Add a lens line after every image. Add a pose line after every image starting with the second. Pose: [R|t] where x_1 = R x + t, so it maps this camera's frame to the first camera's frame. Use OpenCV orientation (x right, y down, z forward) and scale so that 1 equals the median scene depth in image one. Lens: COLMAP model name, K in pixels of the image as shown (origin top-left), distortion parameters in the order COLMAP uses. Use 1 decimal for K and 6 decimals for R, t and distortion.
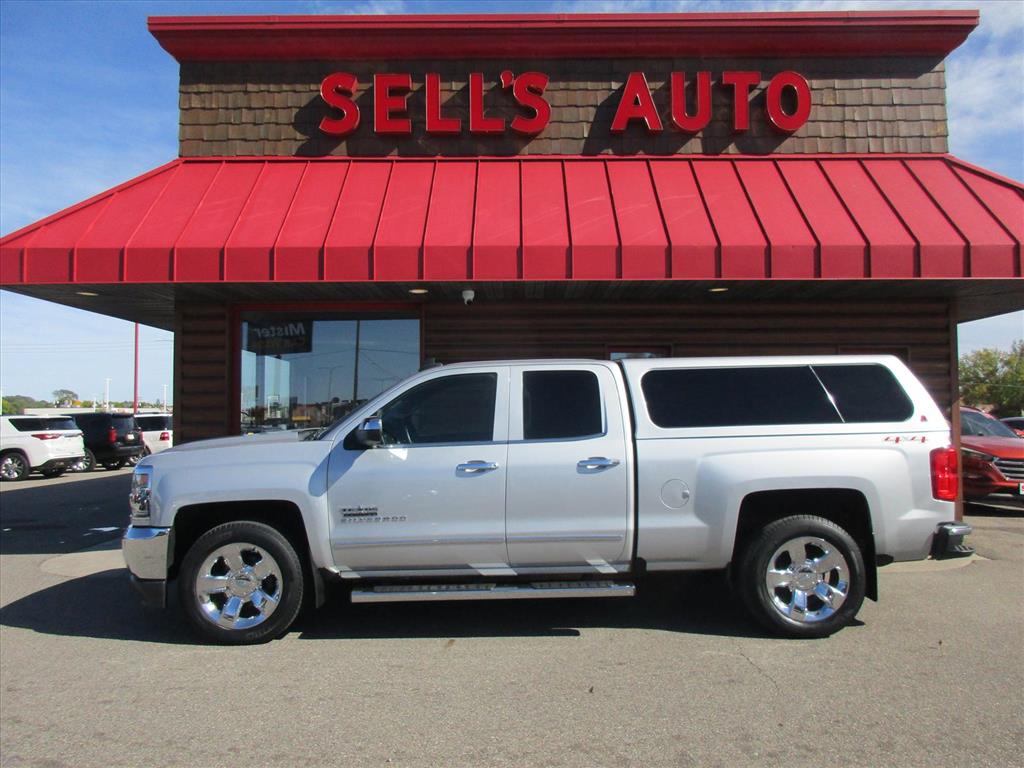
lens RADIAL K [[785.6, 0, 512.2], [0, 785.6, 382.3], [0, 0, 1]] dist [0.002128, 0.001209]
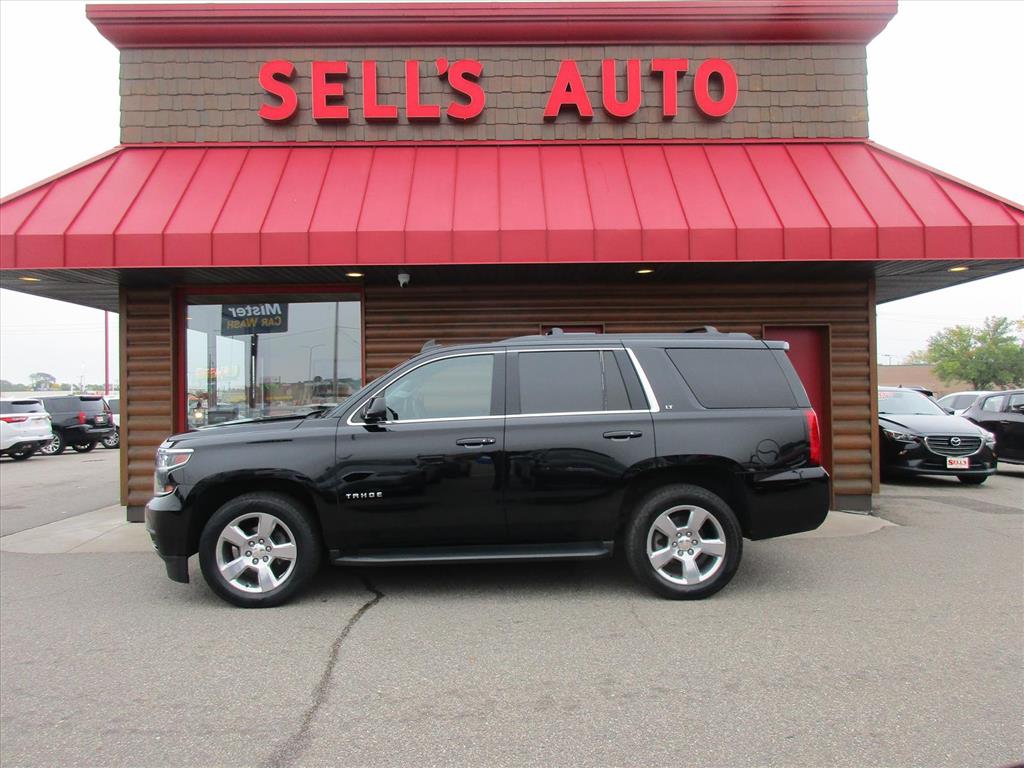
lens RADIAL K [[786.6, 0, 515.4], [0, 786.6, 384.0], [0, 0, 1]] dist [0.004618, -0.003395]
pose [[0.999717, -0.009091, 0.021987, 0.115762], [0.008458, 0.999552, 0.028712, -0.000157], [-0.022239, -0.028518, 0.999346, -0.072919]]
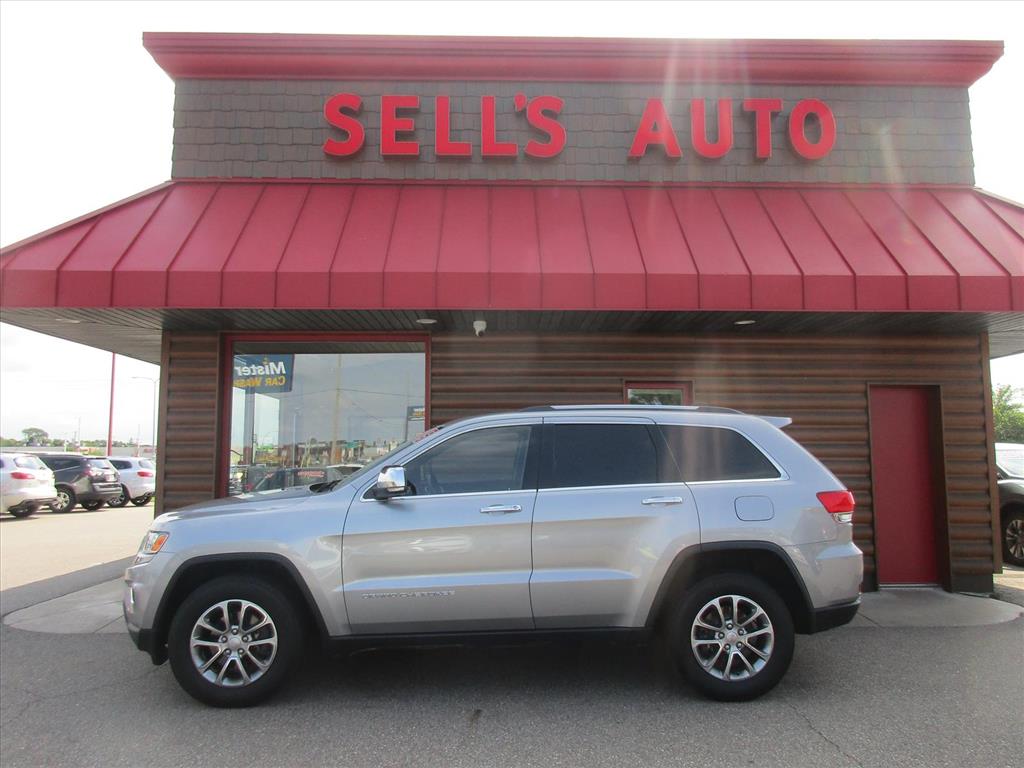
lens RADIAL K [[787.7, 0, 511.0], [0, 787.7, 380.1], [0, 0, 1]] dist [0.006483, -0.006991]
pose [[0.999685, 0.006769, 0.024154, -0.071080], [-0.005445, 0.998502, -0.054452, 0.008374], [-0.024486, 0.054303, 0.998224, 0.112349]]
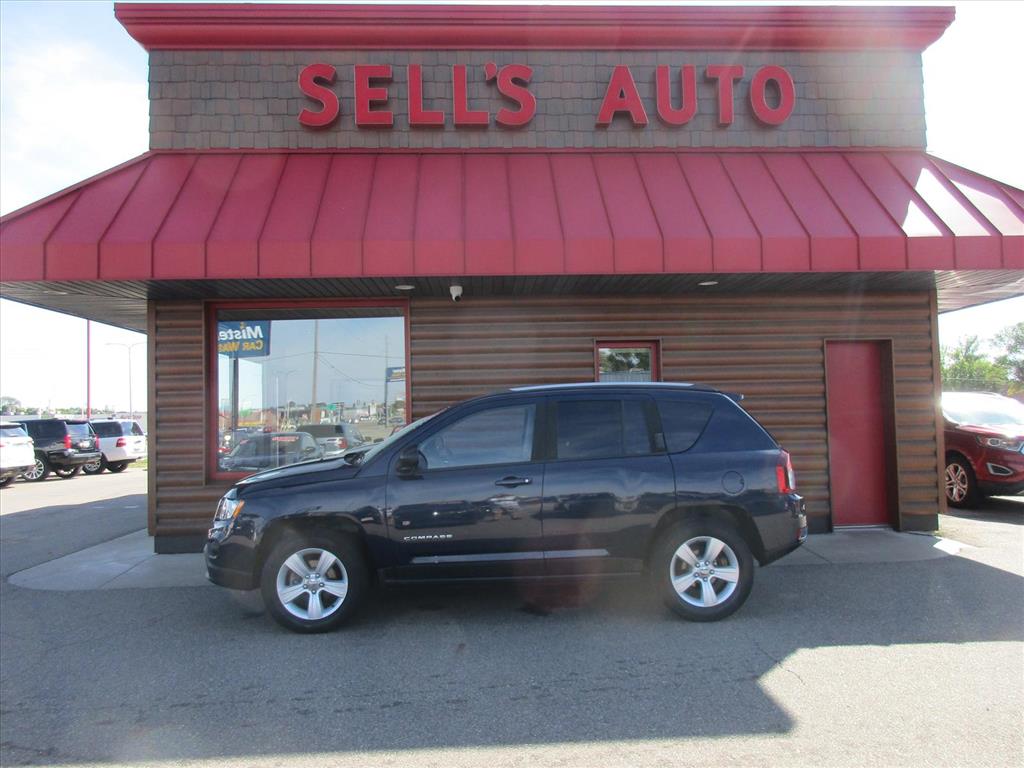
lens RADIAL K [[786.9, 0, 513.2], [0, 786.9, 383.5], [0, 0, 1]] dist [0.004512, -0.001858]
pose [[0.998427, -0.014340, 0.054203, -0.068790], [0.014247, 0.999896, 0.002103, 0.006073], [-0.054227, -0.001328, 0.998528, 0.030787]]
